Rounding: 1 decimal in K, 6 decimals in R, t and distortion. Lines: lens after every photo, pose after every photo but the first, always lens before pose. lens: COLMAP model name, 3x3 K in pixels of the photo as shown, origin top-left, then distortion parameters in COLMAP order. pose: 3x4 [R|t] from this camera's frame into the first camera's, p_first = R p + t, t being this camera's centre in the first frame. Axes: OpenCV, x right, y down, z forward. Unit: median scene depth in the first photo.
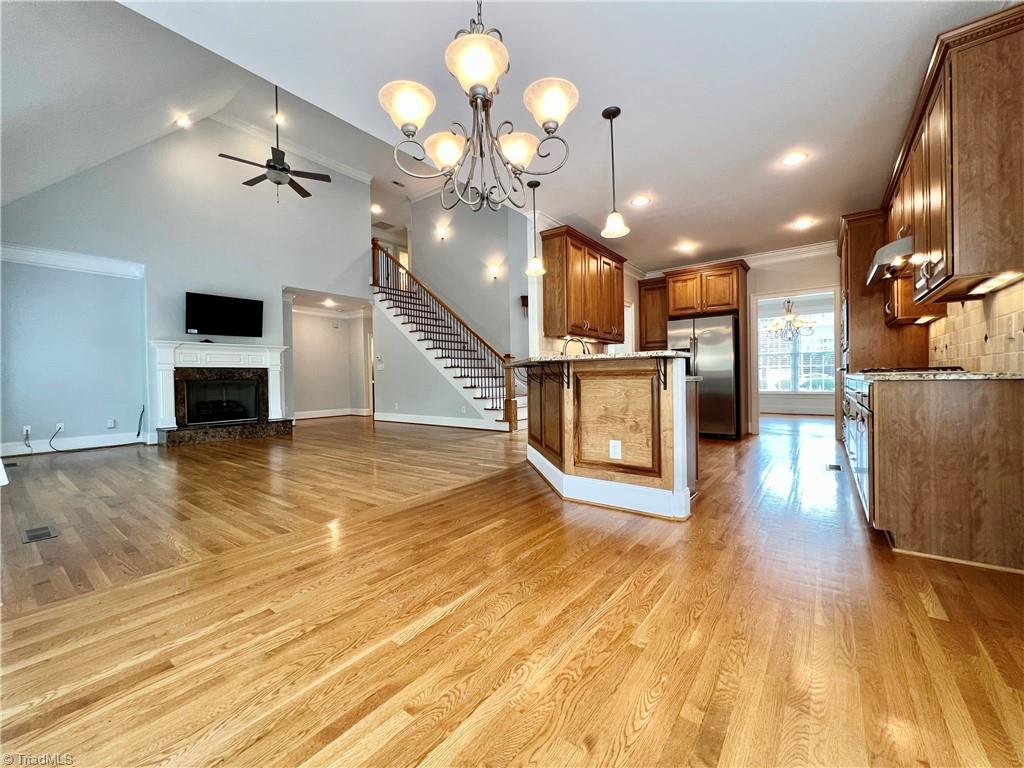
lens RADIAL K [[416.4, 0, 513.6], [0, 416.4, 382.0], [0, 0, 1]] dist [-0.000558, 0.000373]
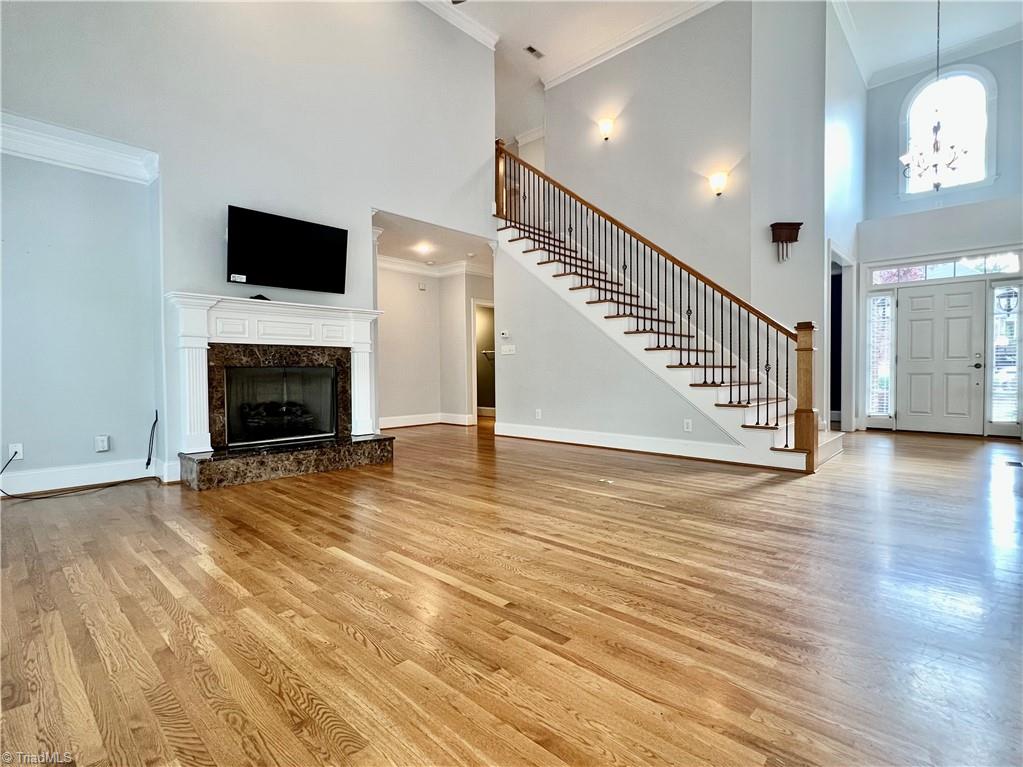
lens RADIAL K [[503.2, 0, 509.3], [0, 503.2, 381.6], [0, 0, 1]] dist [-0.001319, -0.002077]
pose [[0.994654, 0.011859, -0.102581, -0.311867], [-0.010612, 0.999863, 0.012692, 0.003115], [0.102717, -0.011536, 0.994644, 0.337029]]
